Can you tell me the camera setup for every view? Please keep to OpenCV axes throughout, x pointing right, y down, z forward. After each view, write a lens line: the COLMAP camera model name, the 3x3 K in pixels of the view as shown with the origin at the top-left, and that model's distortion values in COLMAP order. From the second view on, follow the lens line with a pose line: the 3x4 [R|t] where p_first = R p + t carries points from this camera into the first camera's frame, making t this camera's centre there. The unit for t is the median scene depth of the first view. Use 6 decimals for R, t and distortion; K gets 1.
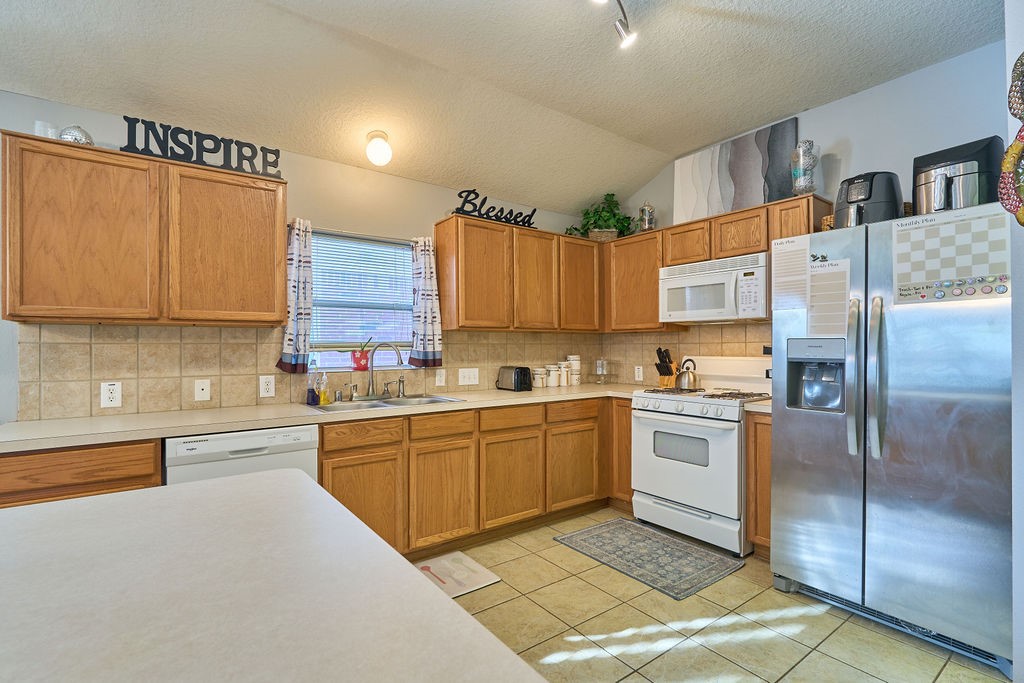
lens RADIAL K [[475.8, 0, 510.5], [0, 475.8, 349.2], [0, 0, 1]] dist [-0.004826, 0.001051]
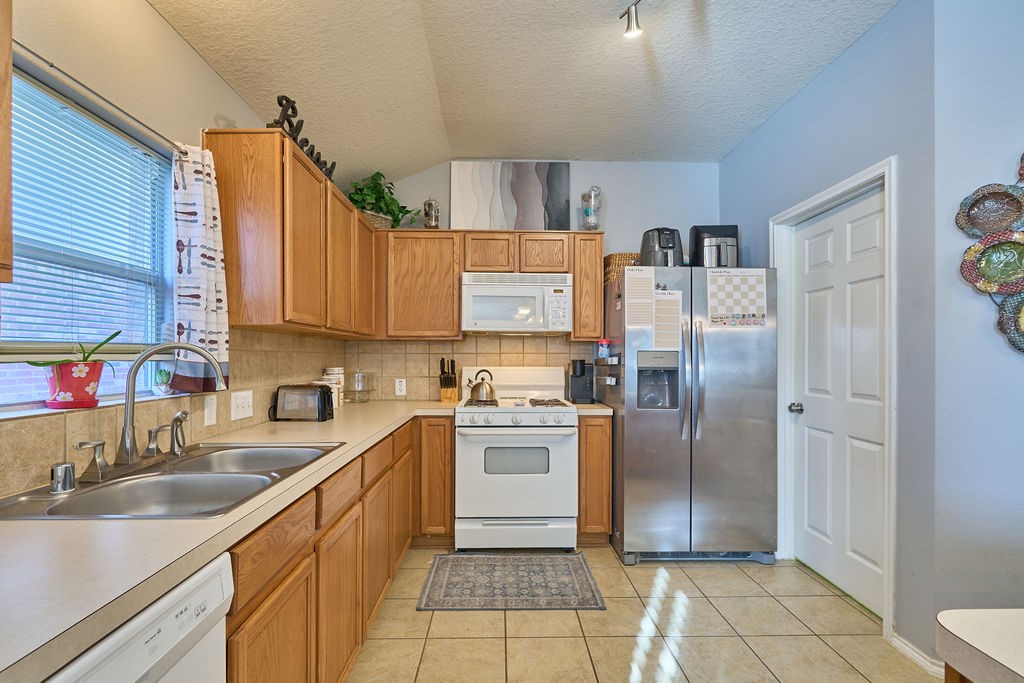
lens RADIAL K [[475.8, 0, 504.6], [0, 475.8, 356.0], [0, 0, 1]] dist [-0.004826, 0.001051]
pose [[0.576374, 0.007238, 0.817154, -0.431286], [-0.001018, 0.999966, -0.008138, 0.000964], [-0.817185, 0.003859, 0.576362, 0.430660]]
